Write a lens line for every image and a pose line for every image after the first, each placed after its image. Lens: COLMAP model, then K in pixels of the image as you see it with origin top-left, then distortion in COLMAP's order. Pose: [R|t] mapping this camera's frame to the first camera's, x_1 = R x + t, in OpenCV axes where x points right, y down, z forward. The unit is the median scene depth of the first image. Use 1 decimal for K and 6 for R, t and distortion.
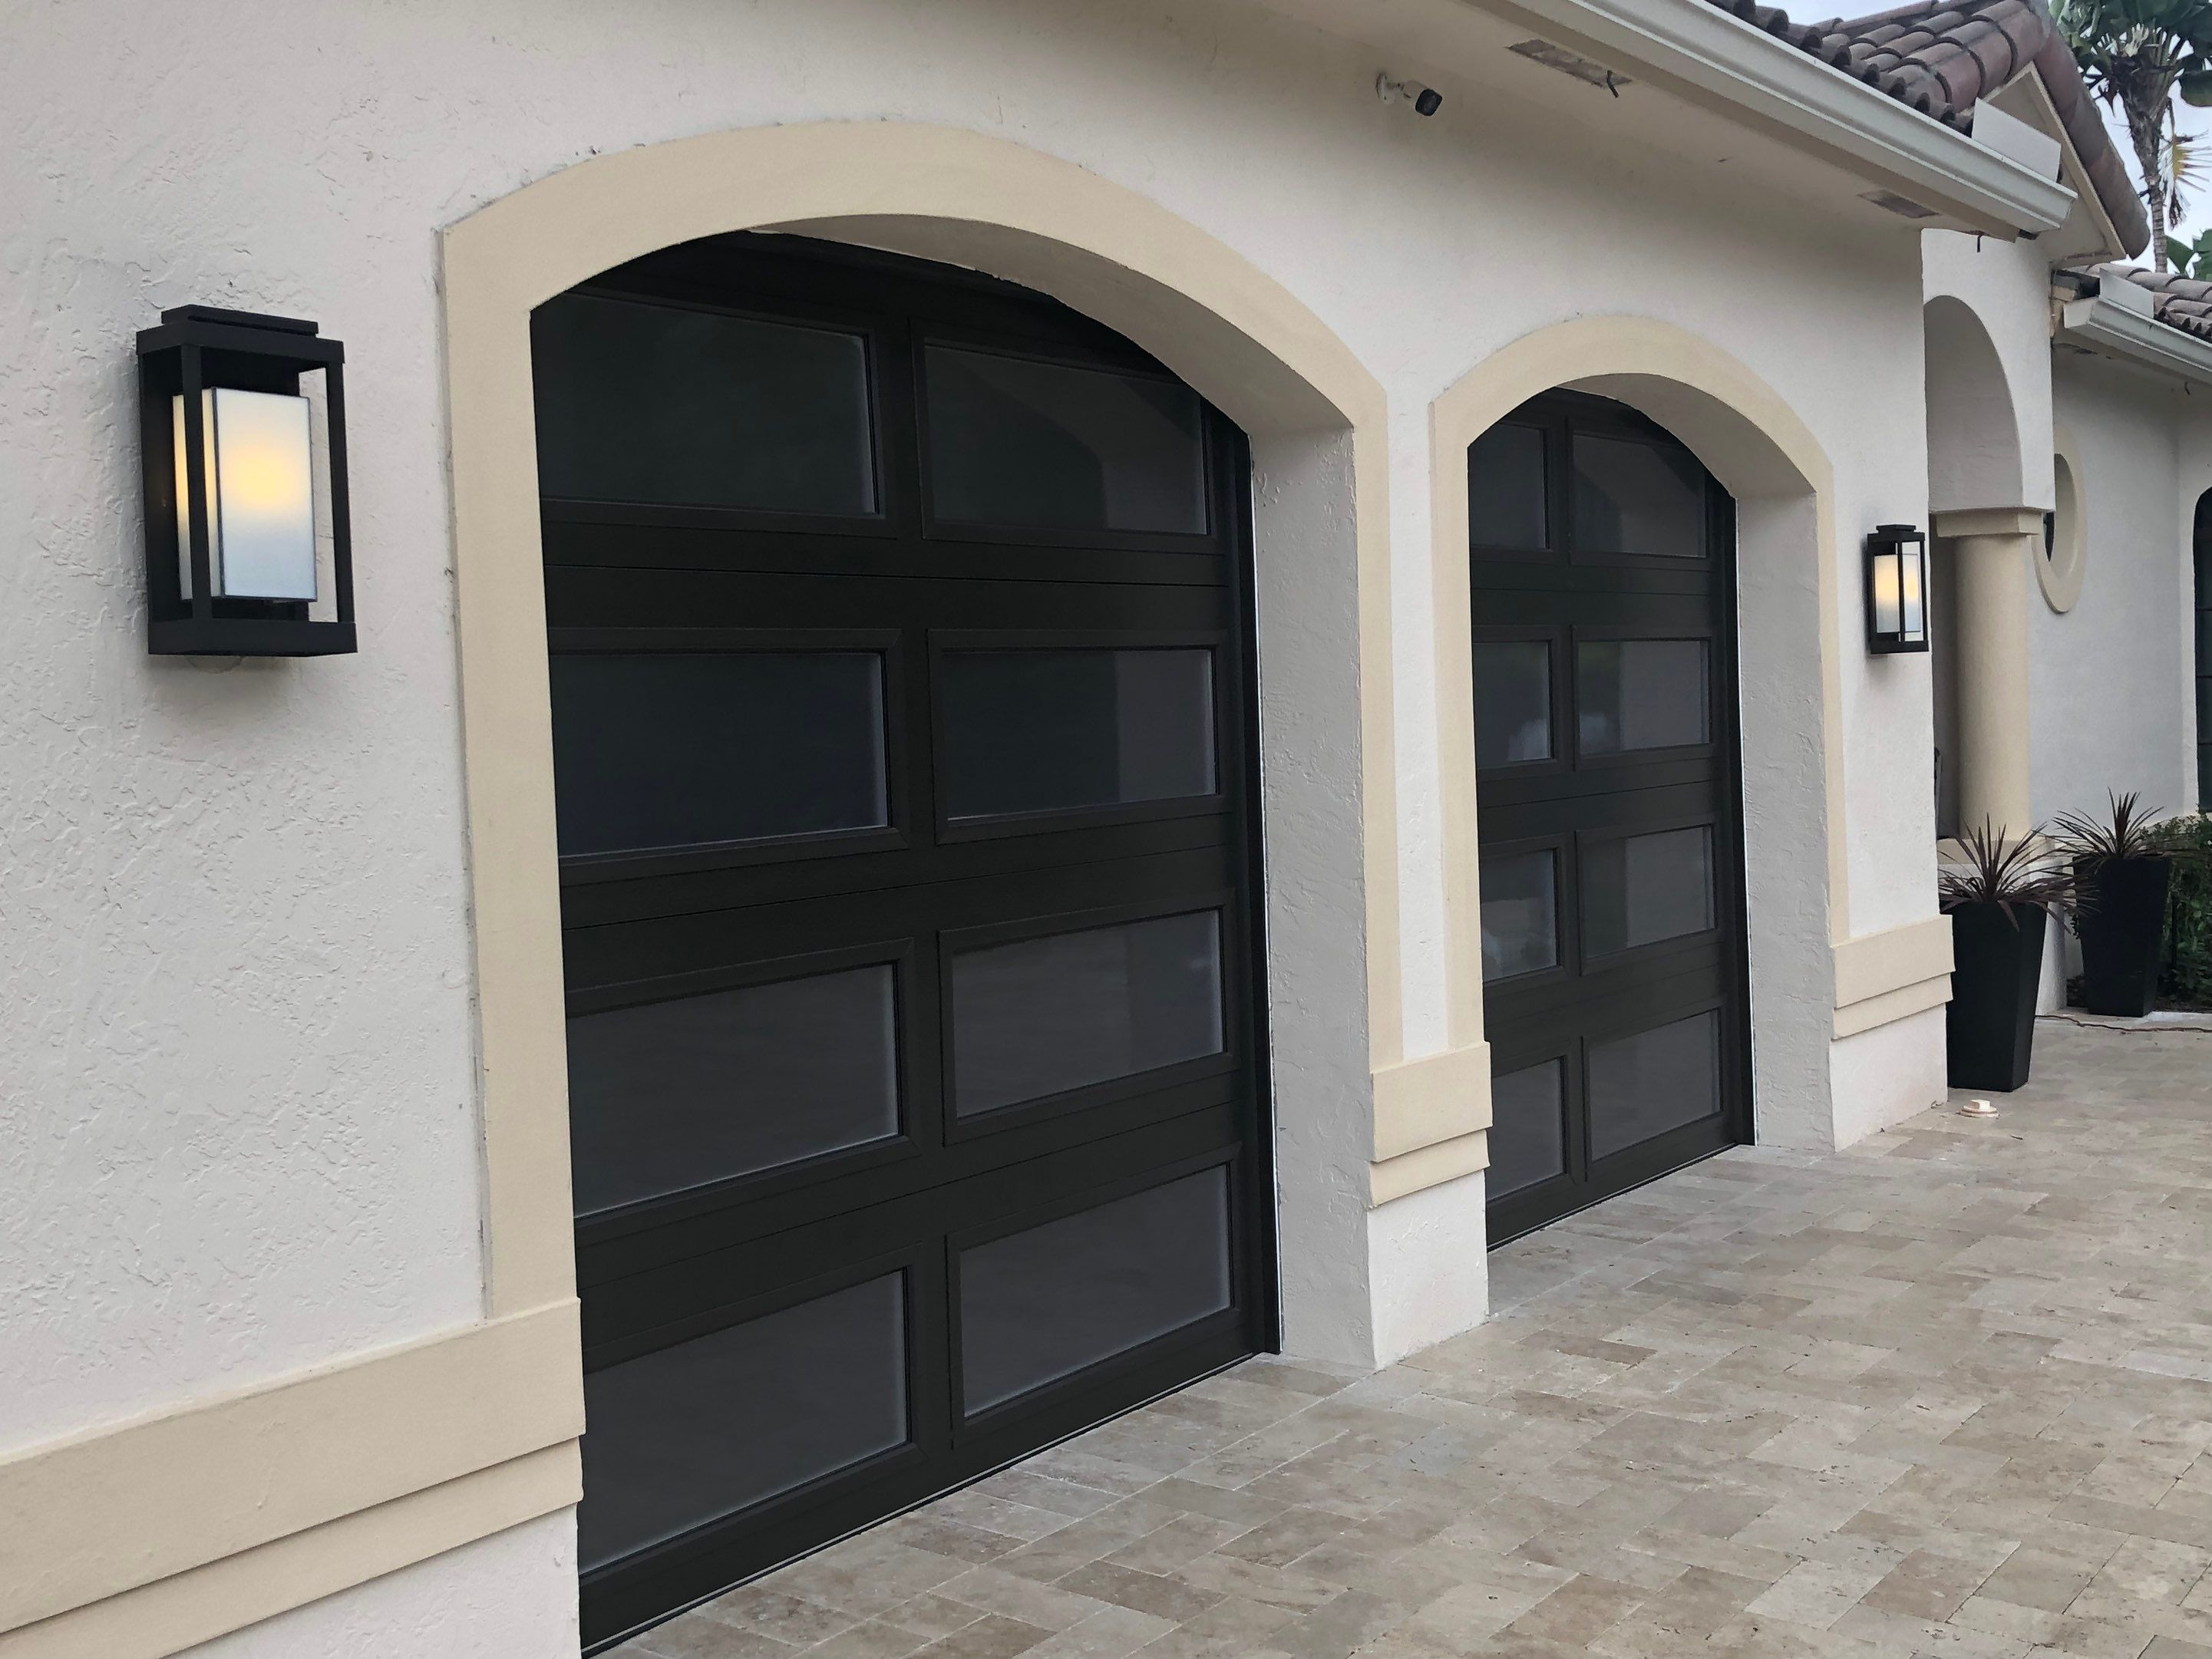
lens RADIAL K [[2414.3, 0, 1084.9], [0, 2414.3, 822.3], [0, 0, 1]] dist [0.020996, -0.043490]
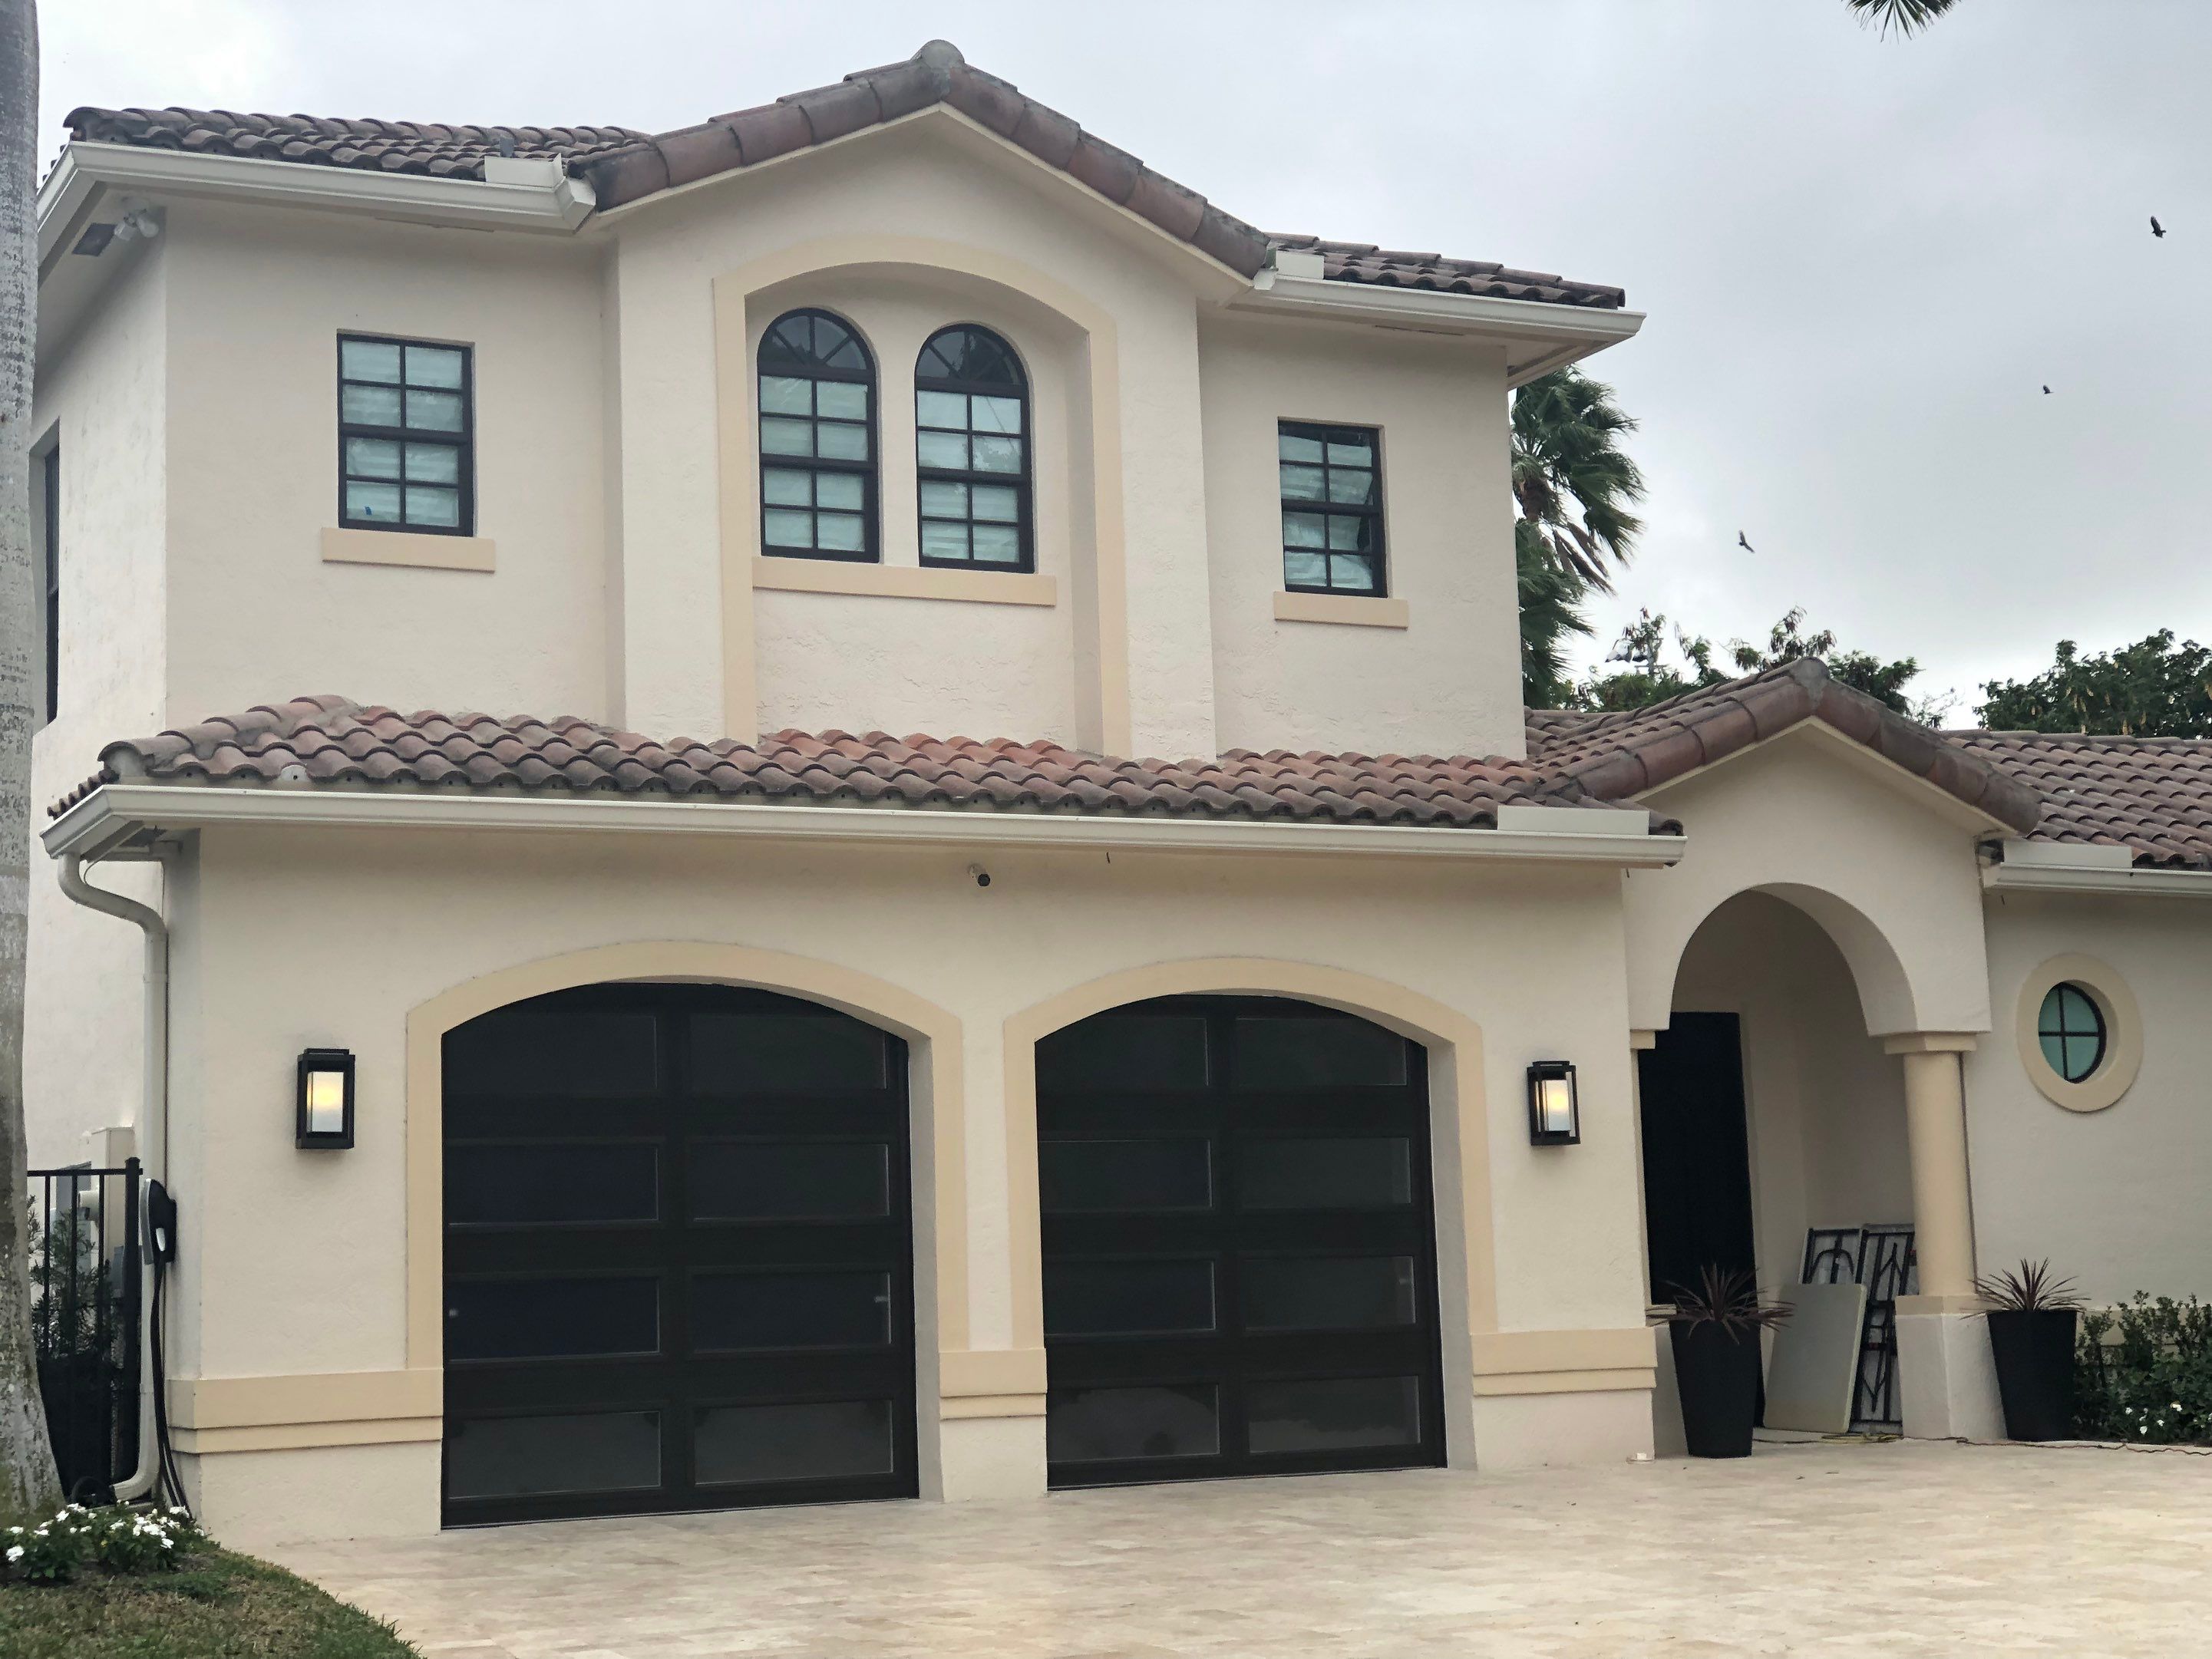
lens RADIAL K [[3521.8, 0, 1106.8], [0, 3521.8, 806.9], [0, 0, 1]] dist [-0.004640, 0.604931]
pose [[0.895698, -0.055817, -0.441145, 1.588195], [-0.023063, 0.984923, -0.171447, 0.157806], [0.444064, 0.163739, 0.880907, -1.643398]]
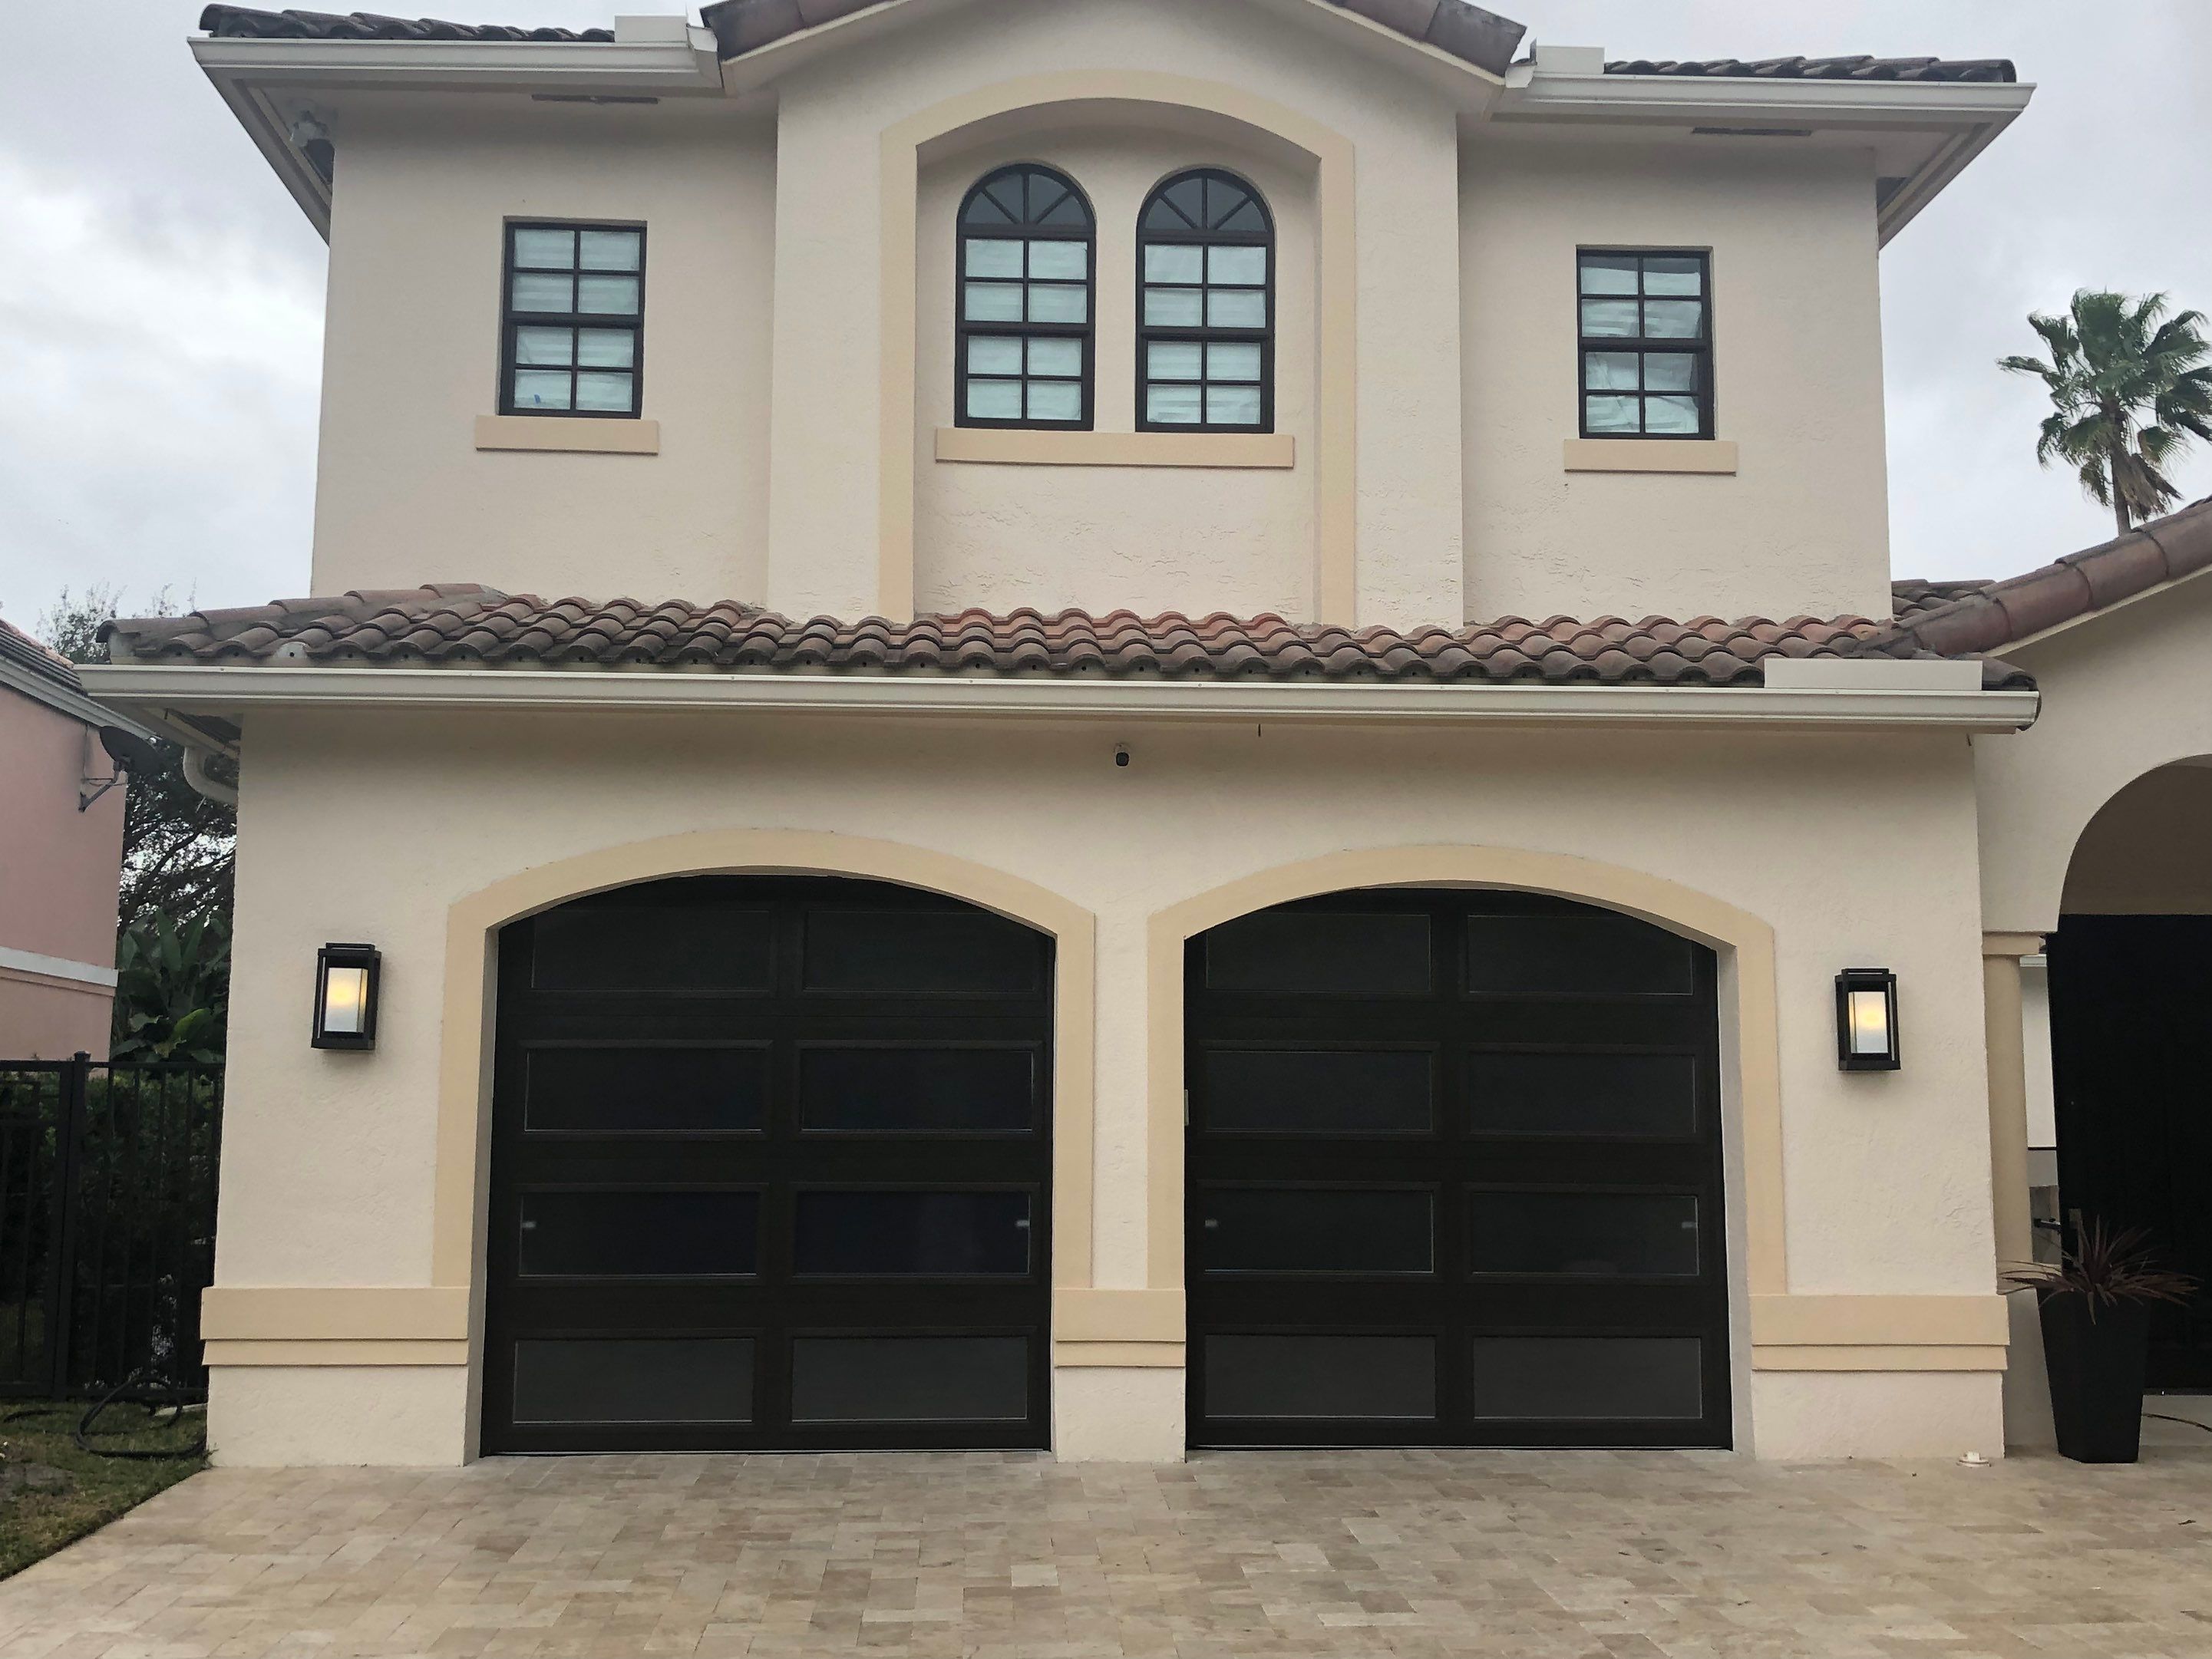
lens RADIAL K [[2378.3, 0, 1142.1], [0, 2378.3, 819.4], [0, 0, 1]] dist [0.151502, -0.517017]
pose [[0.653032, -0.064621, -0.754569, 1.540511], [-0.068045, 0.987317, -0.143442, 0.009205], [0.754267, 0.145017, 0.640352, -0.155624]]
